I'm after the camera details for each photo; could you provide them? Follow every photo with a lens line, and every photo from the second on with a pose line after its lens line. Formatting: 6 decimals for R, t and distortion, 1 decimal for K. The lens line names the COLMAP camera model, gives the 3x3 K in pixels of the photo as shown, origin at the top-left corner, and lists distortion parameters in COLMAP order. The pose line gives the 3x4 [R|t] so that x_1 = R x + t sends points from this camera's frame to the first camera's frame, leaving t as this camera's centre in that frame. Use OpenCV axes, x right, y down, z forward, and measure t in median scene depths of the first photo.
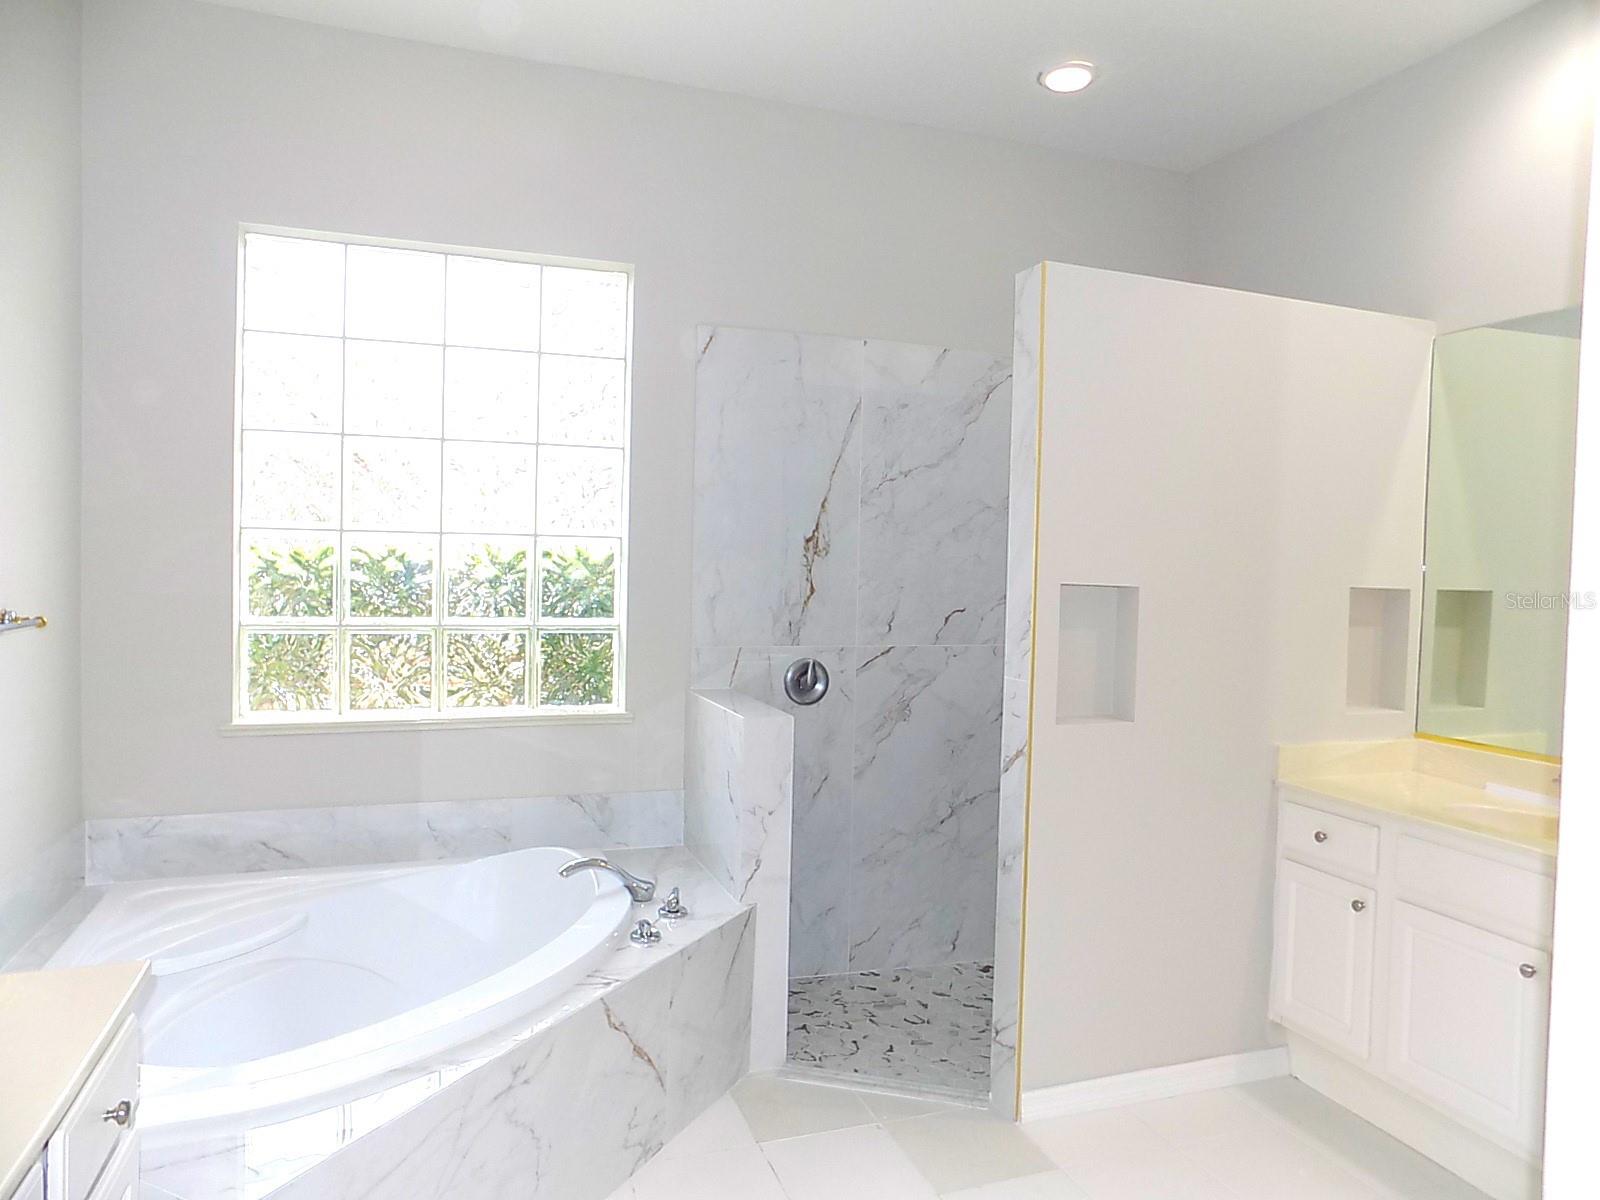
lens RADIAL K [[1080.5, 0, 800.0], [0, 1080.5, 600.0], [0, 0, 1]] dist [-0.067473, 0.072013]
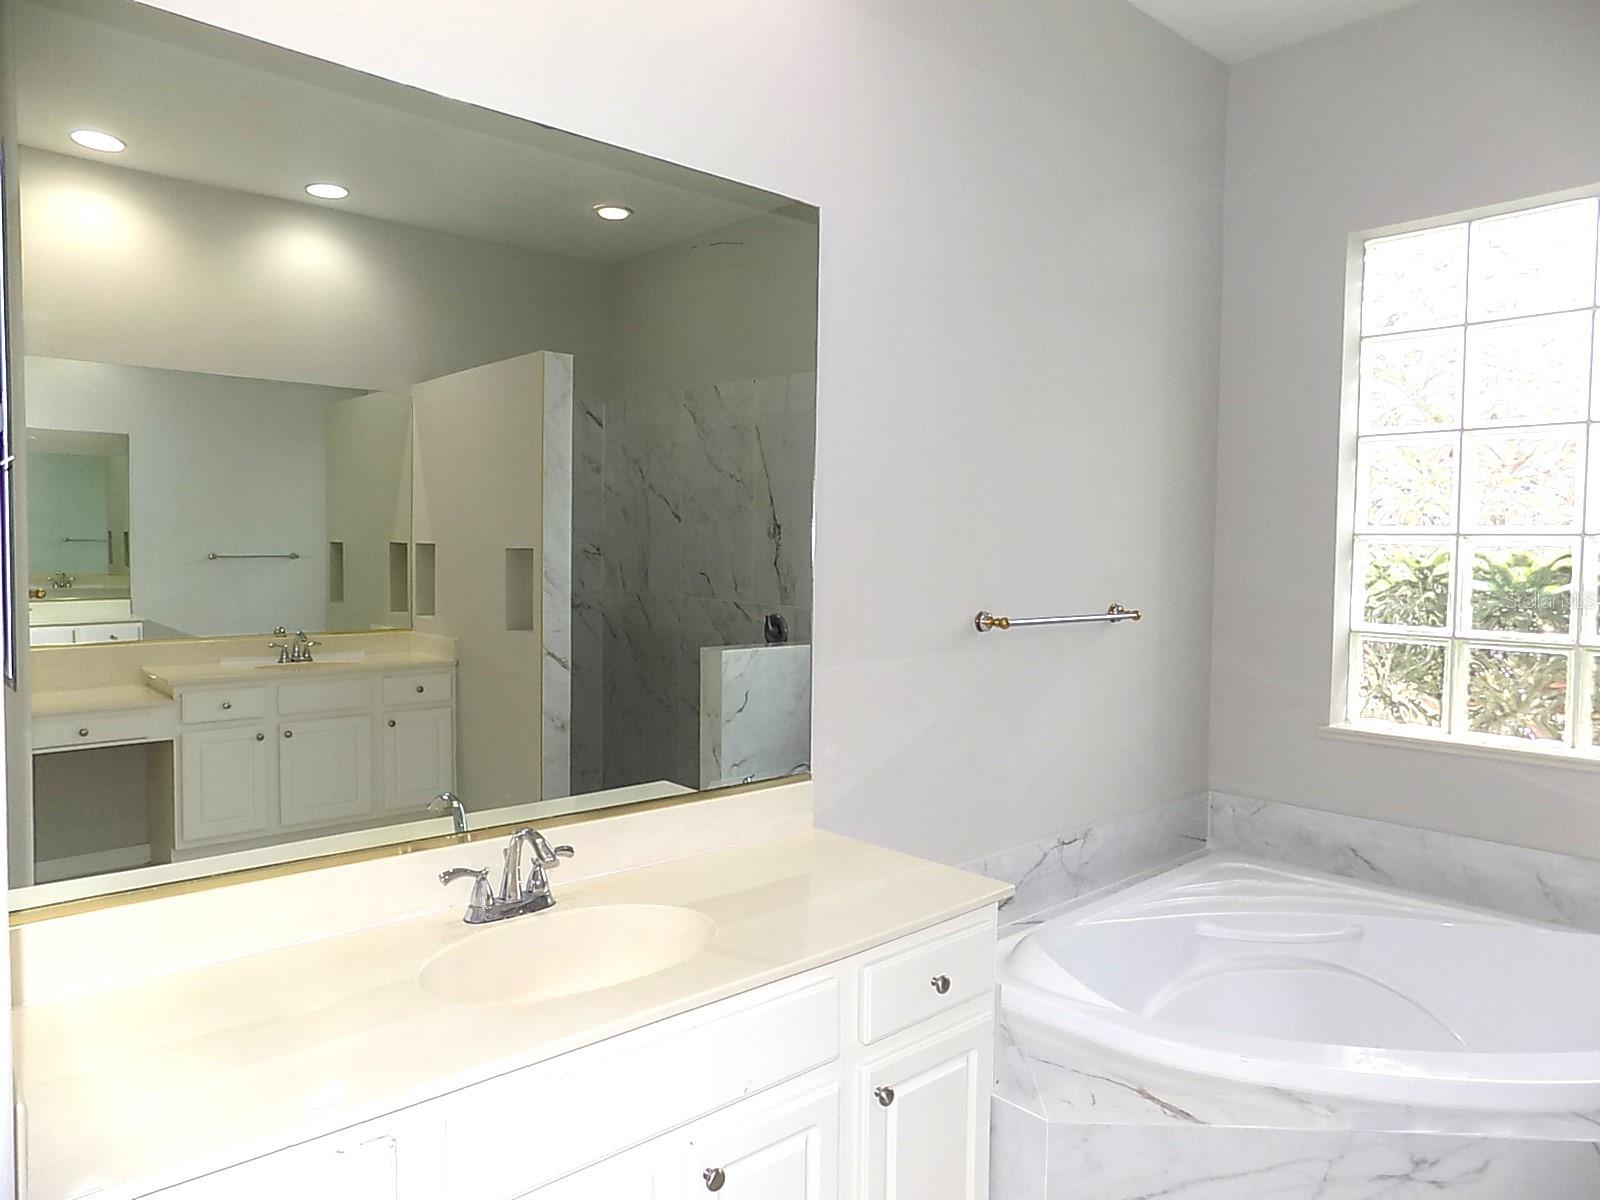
lens RADIAL K [[1039.5, 0, 800.0], [0, 1039.5, 600.0], [0, 0, 1]] dist [0.004712, 0.003345]
pose [[0.408592, 0.026230, -0.912340, 0.170595], [-0.037768, 0.999217, 0.011813, 0.002482], [0.911935, 0.029631, 0.409262, 0.121793]]
